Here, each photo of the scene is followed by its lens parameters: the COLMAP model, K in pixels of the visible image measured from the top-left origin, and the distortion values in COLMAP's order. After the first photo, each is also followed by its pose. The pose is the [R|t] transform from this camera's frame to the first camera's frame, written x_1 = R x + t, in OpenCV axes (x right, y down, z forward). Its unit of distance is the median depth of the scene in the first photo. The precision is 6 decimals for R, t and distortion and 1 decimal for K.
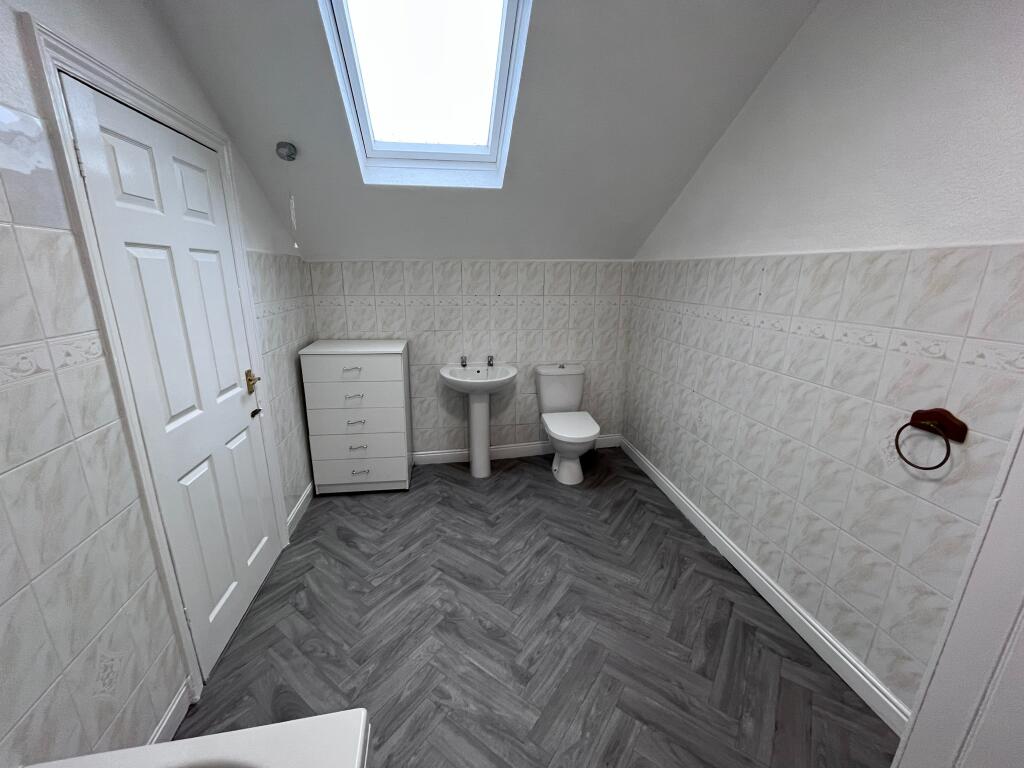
lens RADIAL K [[414.2, 0, 509.0], [0, 414.2, 385.2], [0, 0, 1]] dist [-0.003386, 0.001018]
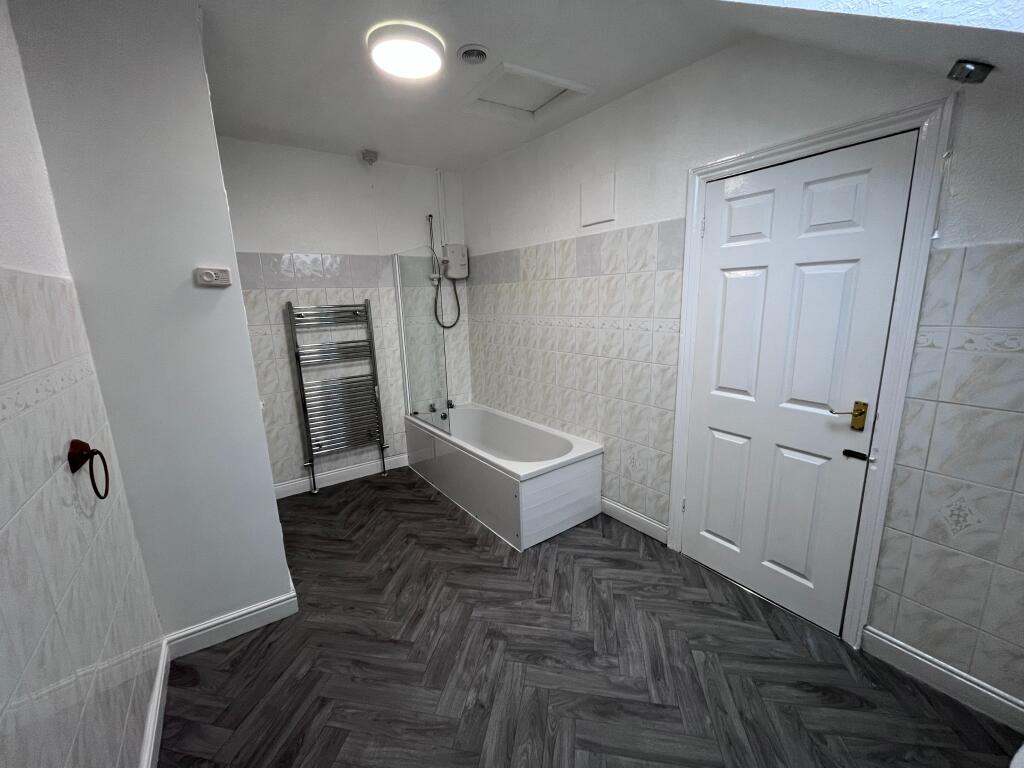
lens RADIAL K [[414.2, 0, 511.2], [0, 414.2, 385.2], [0, 0, 1]] dist [-0.003386, 0.001018]
pose [[-0.901592, 0.109882, -0.418399, 0.367503], [-0.089849, 0.898543, 0.429591, -0.399406], [0.423154, 0.424908, -0.800246, 1.522267]]
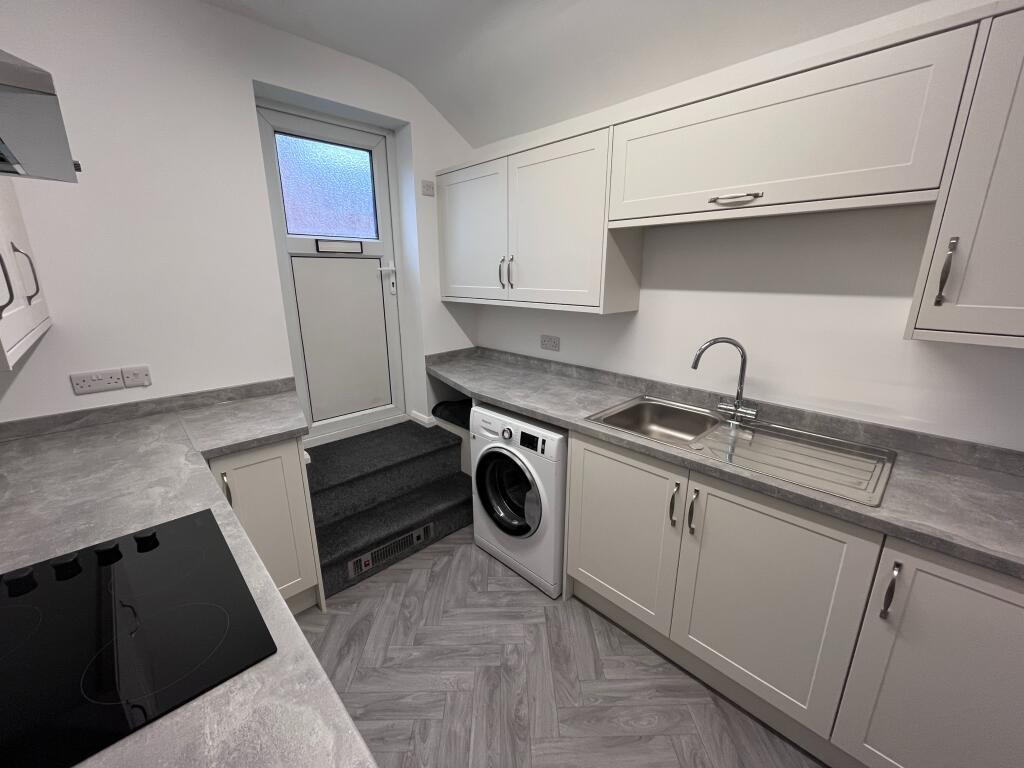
lens RADIAL K [[414.2, 0, 510.2], [0, 414.2, 384.9], [0, 0, 1]] dist [-0.003386, 0.001018]
pose [[0.596864, 0.200498, -0.776887, 0.457998], [-0.208009, 0.973836, 0.091518, -0.120365], [0.774910, 0.106975, 0.622953, 0.428242]]
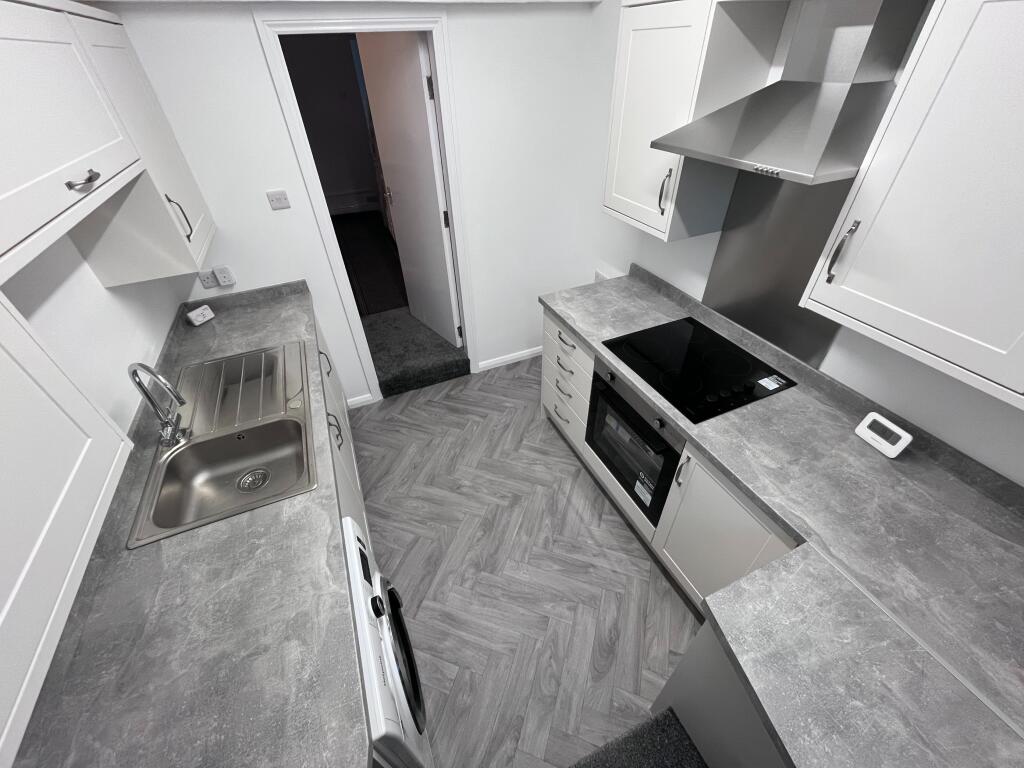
lens RADIAL K [[414.2, 0, 509.4], [0, 414.2, 386.0], [0, 0, 1]] dist [-0.003386, 0.001018]
pose [[-0.285058, -0.605383, 0.743138, -0.738834], [0.283915, 0.687184, 0.668708, -0.509900], [-0.915497, 0.401609, -0.024010, 0.822099]]
